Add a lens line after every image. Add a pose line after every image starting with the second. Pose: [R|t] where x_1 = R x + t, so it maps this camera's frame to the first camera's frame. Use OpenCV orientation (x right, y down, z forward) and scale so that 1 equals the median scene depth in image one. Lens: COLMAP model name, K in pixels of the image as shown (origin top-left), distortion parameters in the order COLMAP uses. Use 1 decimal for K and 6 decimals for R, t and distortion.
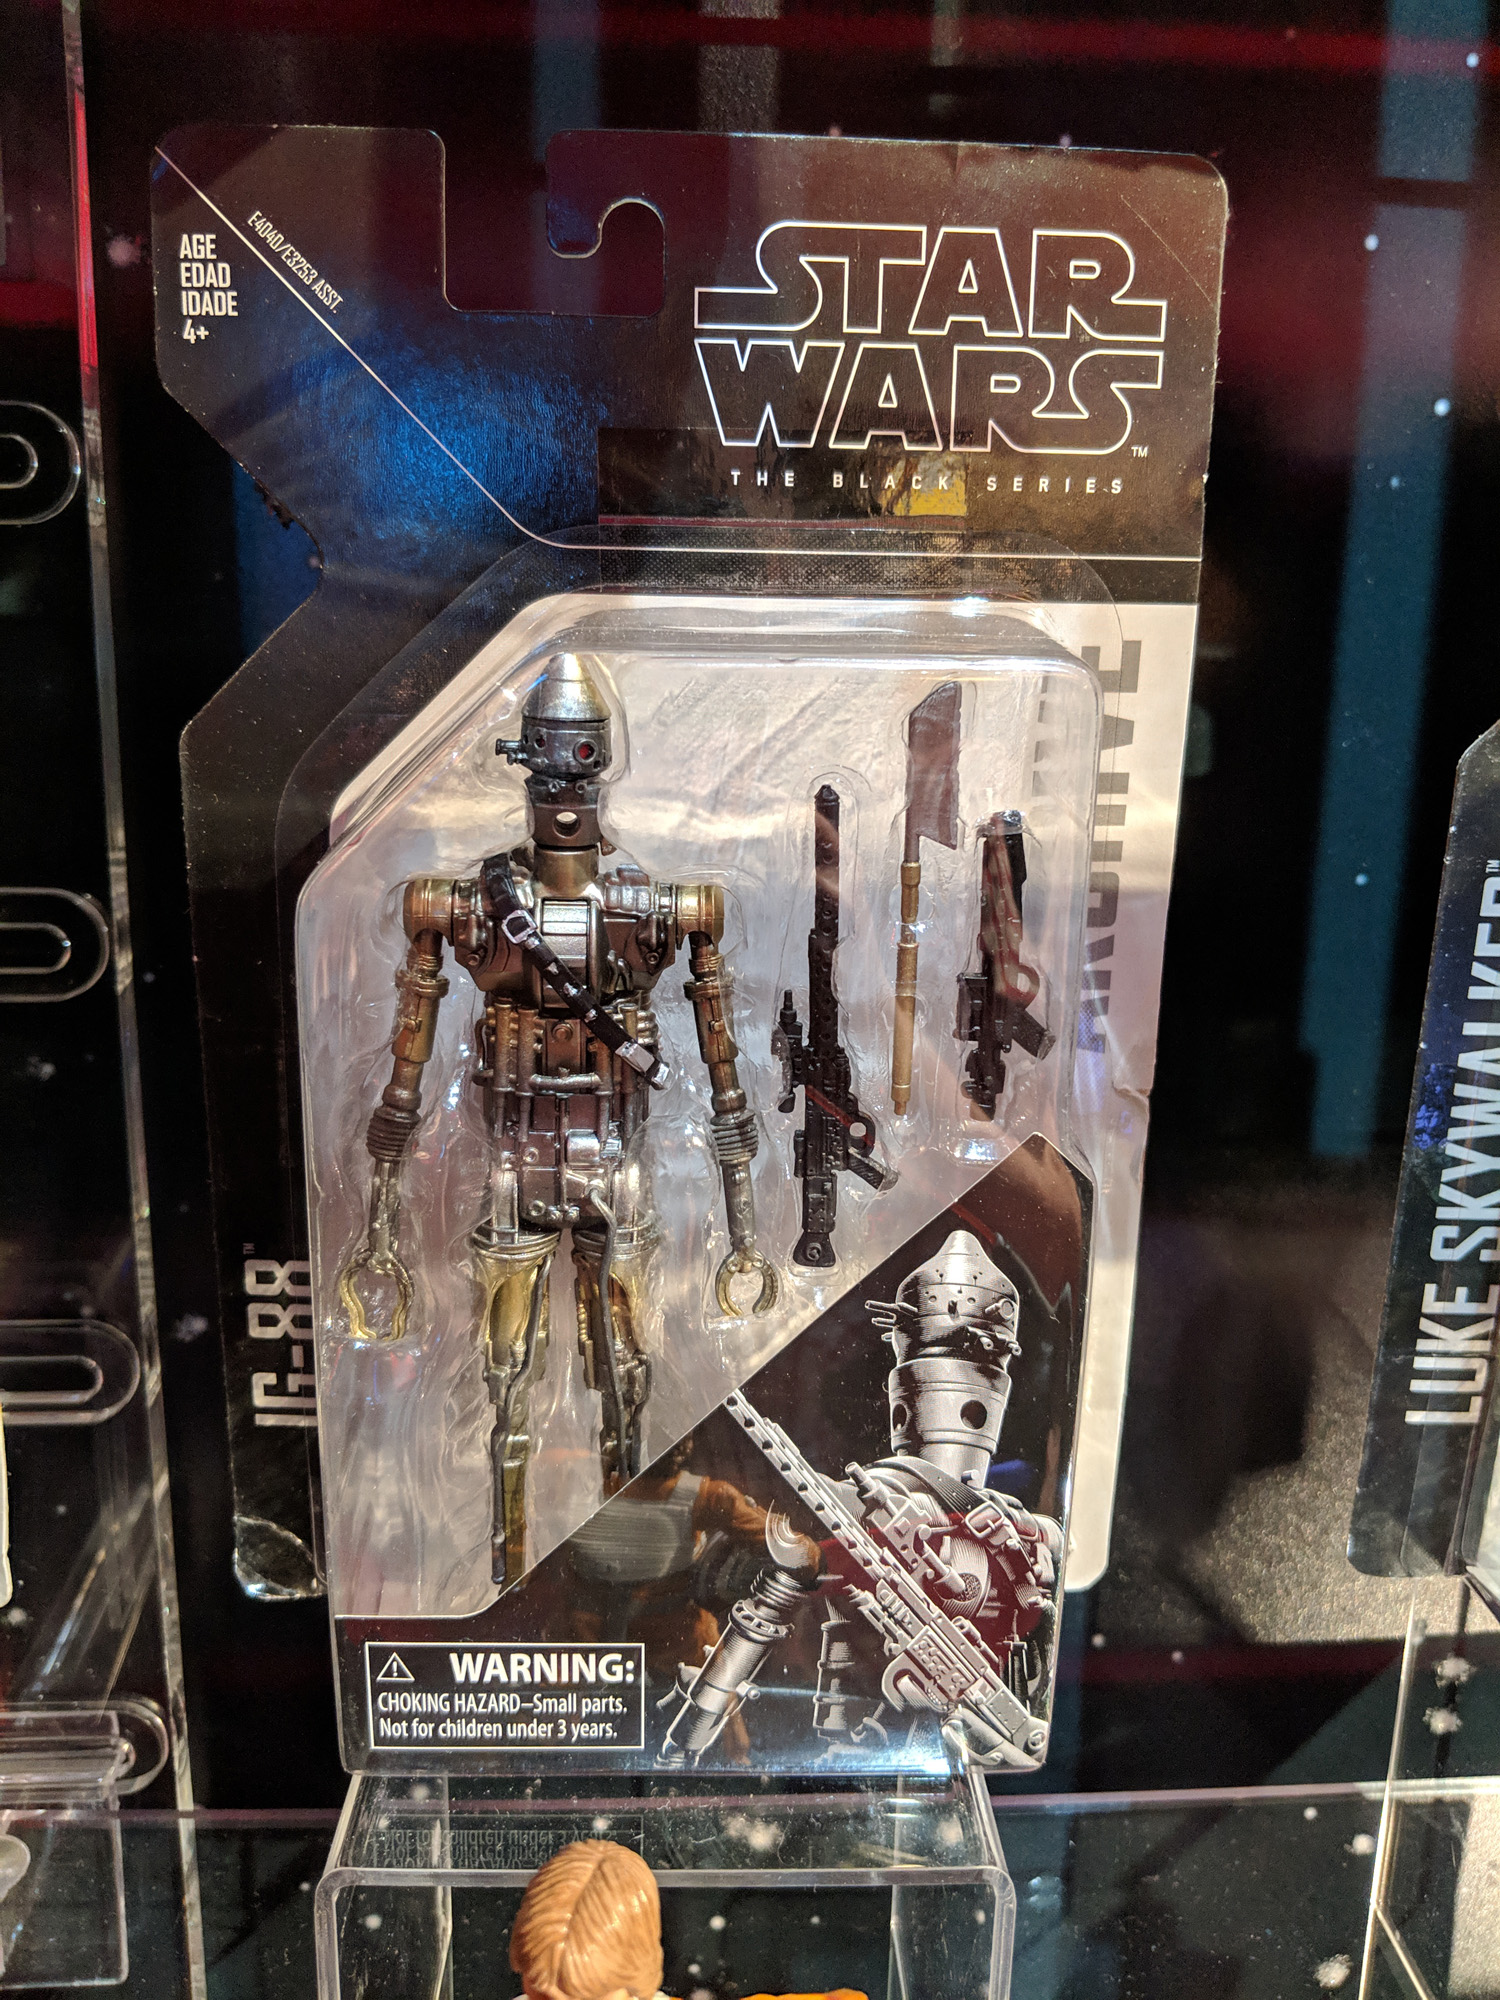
lens RADIAL K [[1745.3, 0, 758.3], [0, 1745.3, 1013.0], [0, 0, 1]] dist [0.029346, -0.097079]
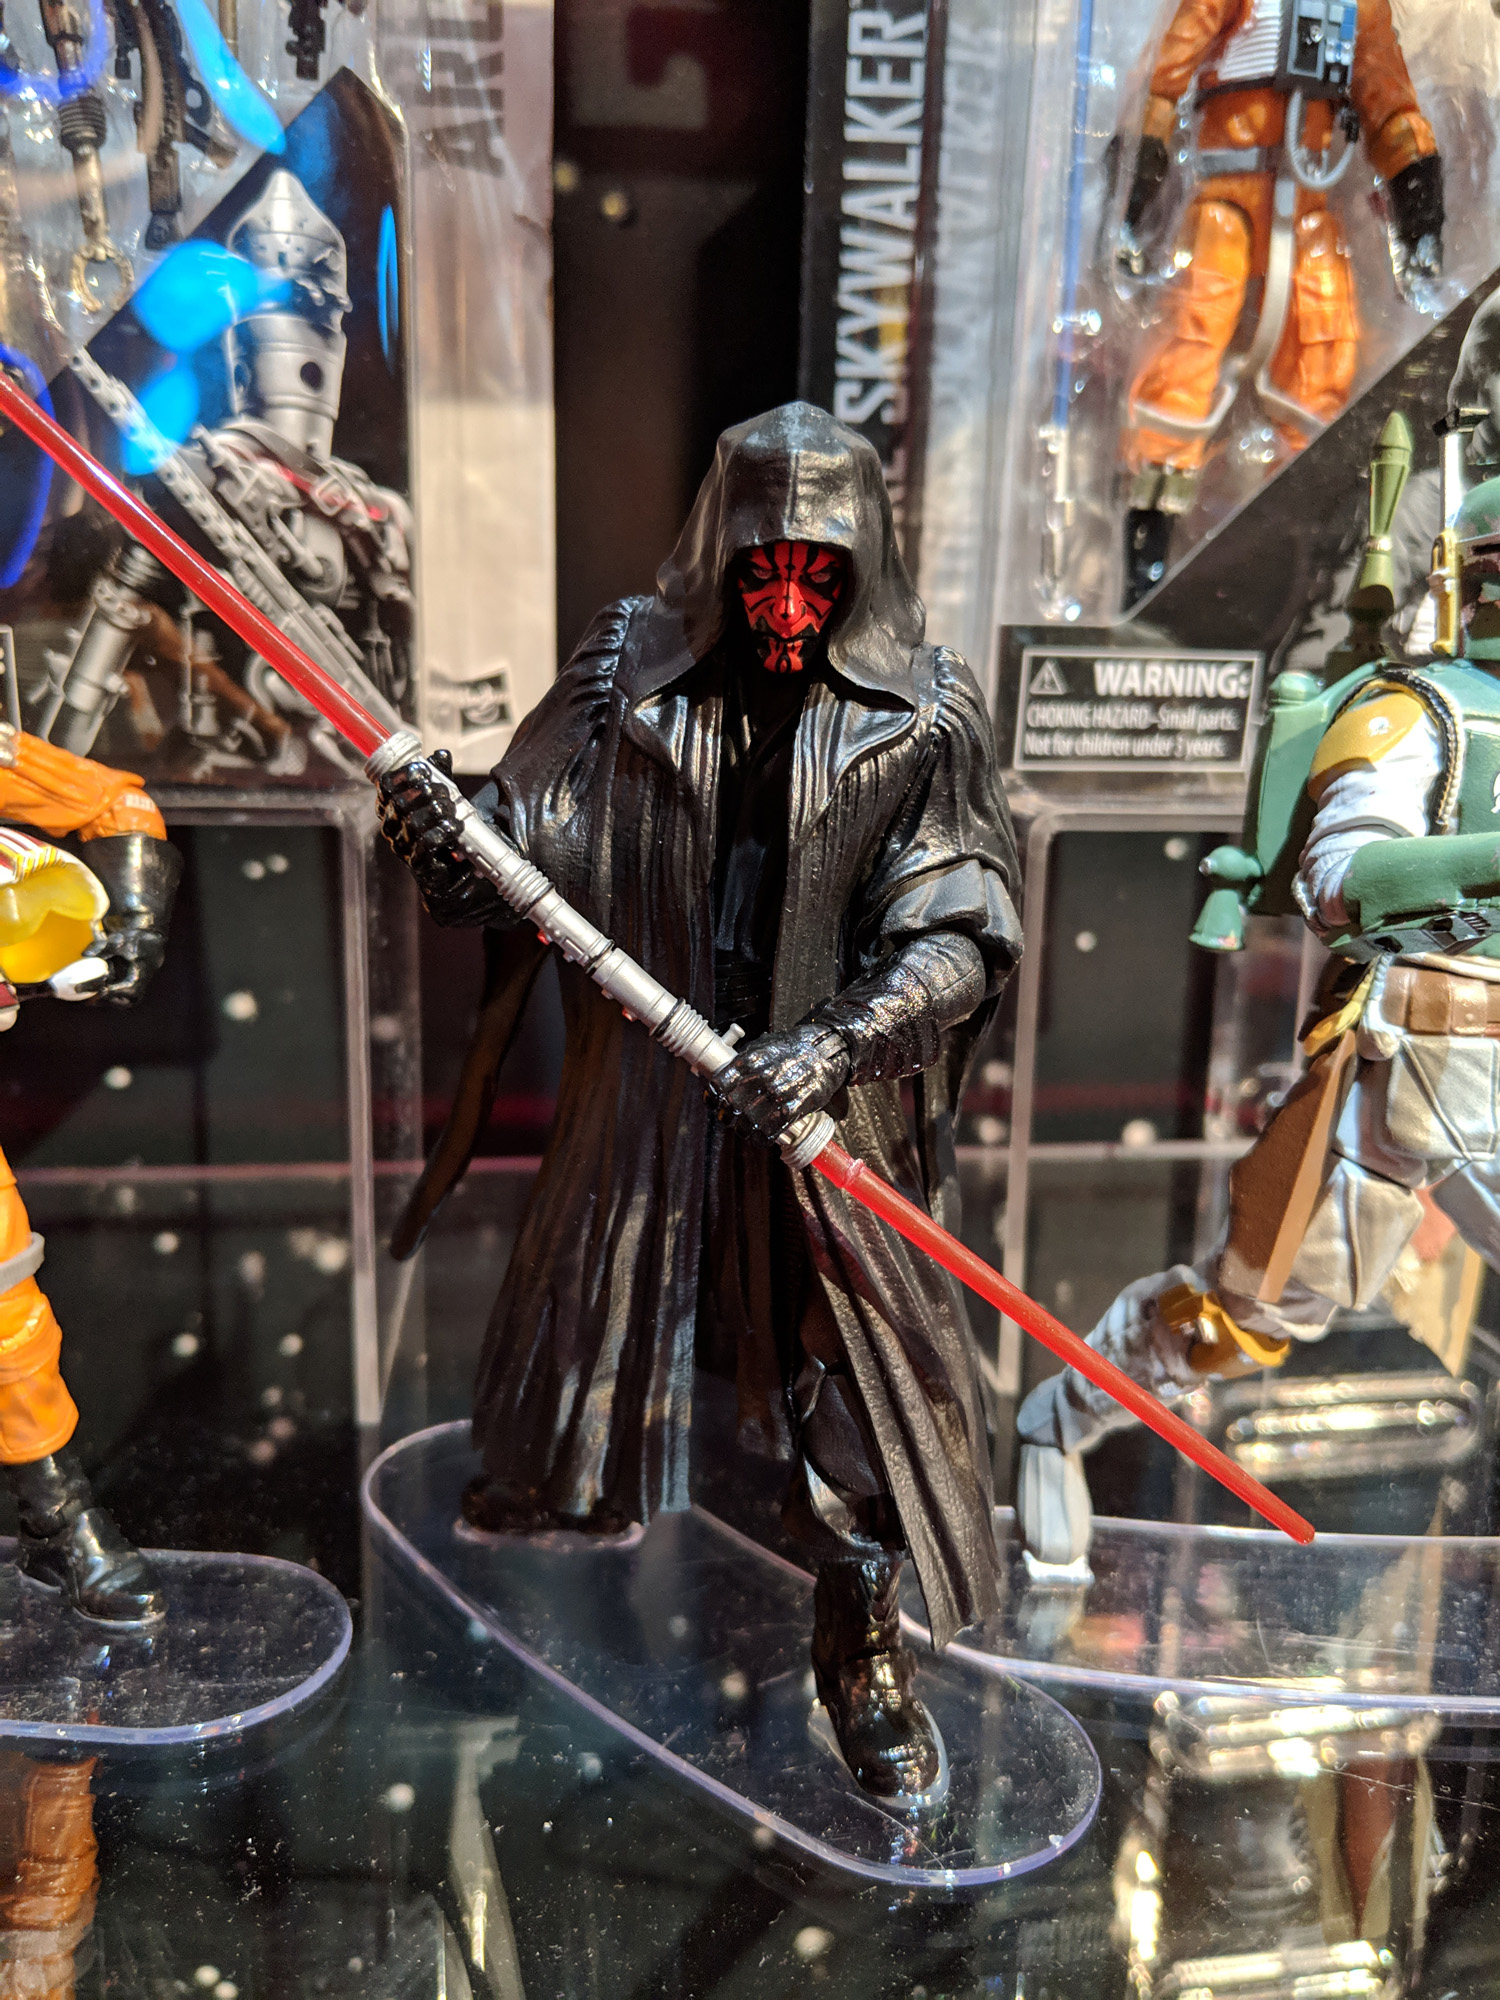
lens RADIAL K [[1745.3, 0, 714.3], [0, 1745.3, 1001.5], [0, 0, 1]] dist [0.029346, -0.097079]
pose [[0.997852, -0.015722, 0.063589, 0.282275], [0.016547, 0.999785, -0.012467, 0.601908], [-0.063379, 0.013492, 0.997898, -0.058836]]
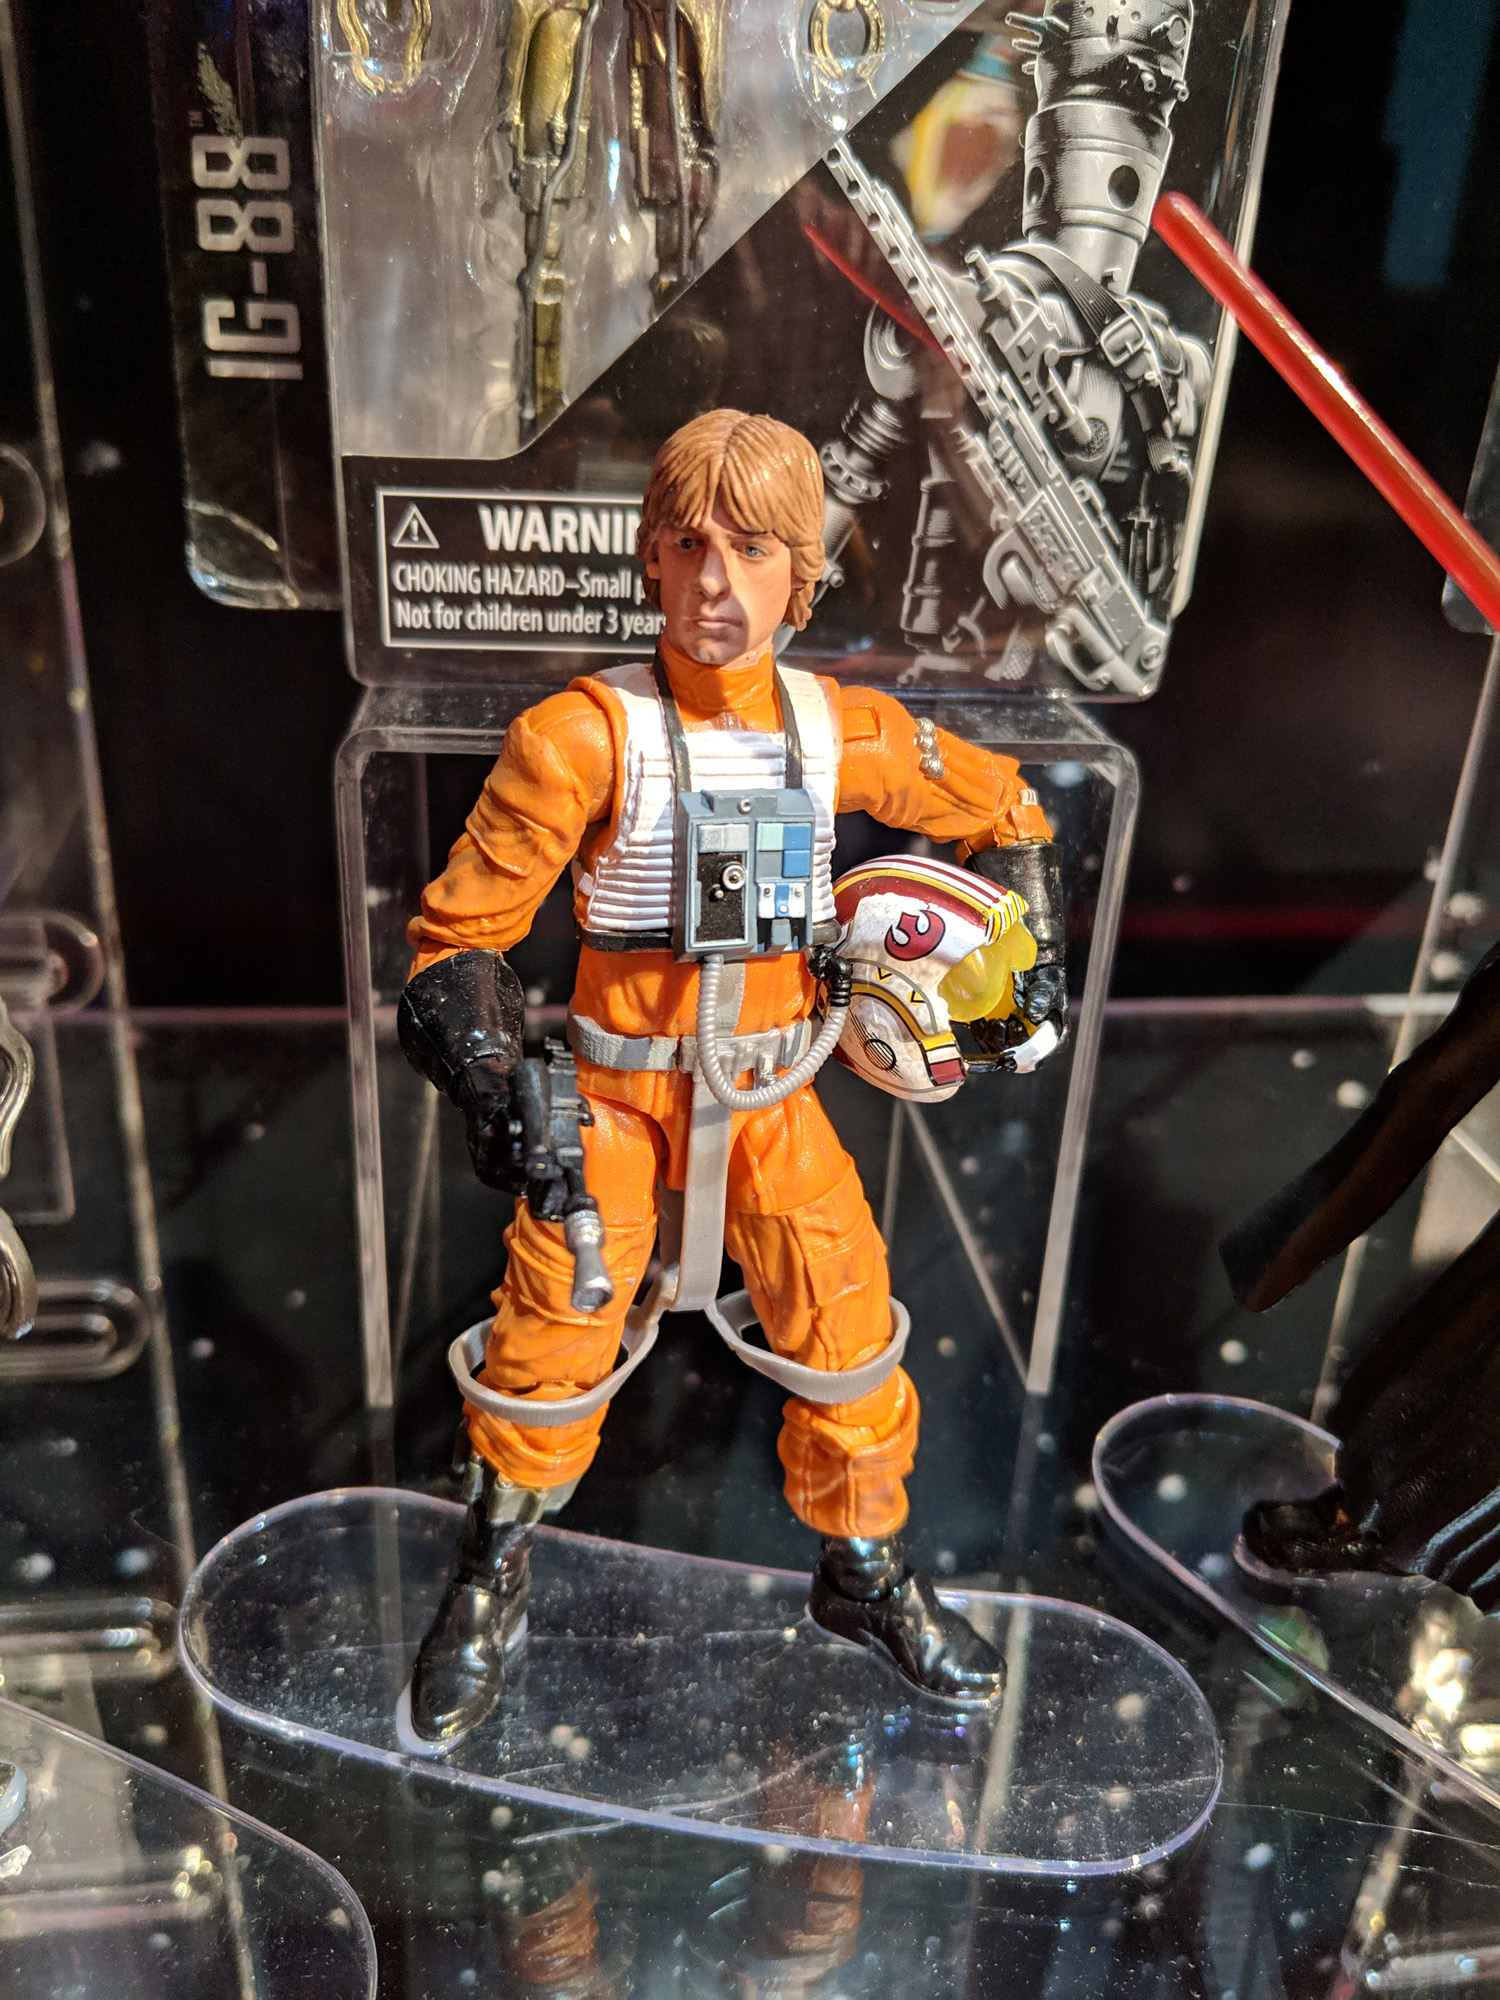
lens RADIAL K [[1745.3, 0, 744.3], [0, 1745.3, 1024.4], [0, 0, 1]] dist [0.029346, -0.097079]
pose [[0.997532, -0.002794, 0.070151, -0.110096], [-0.011818, 0.978265, 0.207024, 0.432799], [-0.069205, -0.207342, 0.975818, 0.124044]]
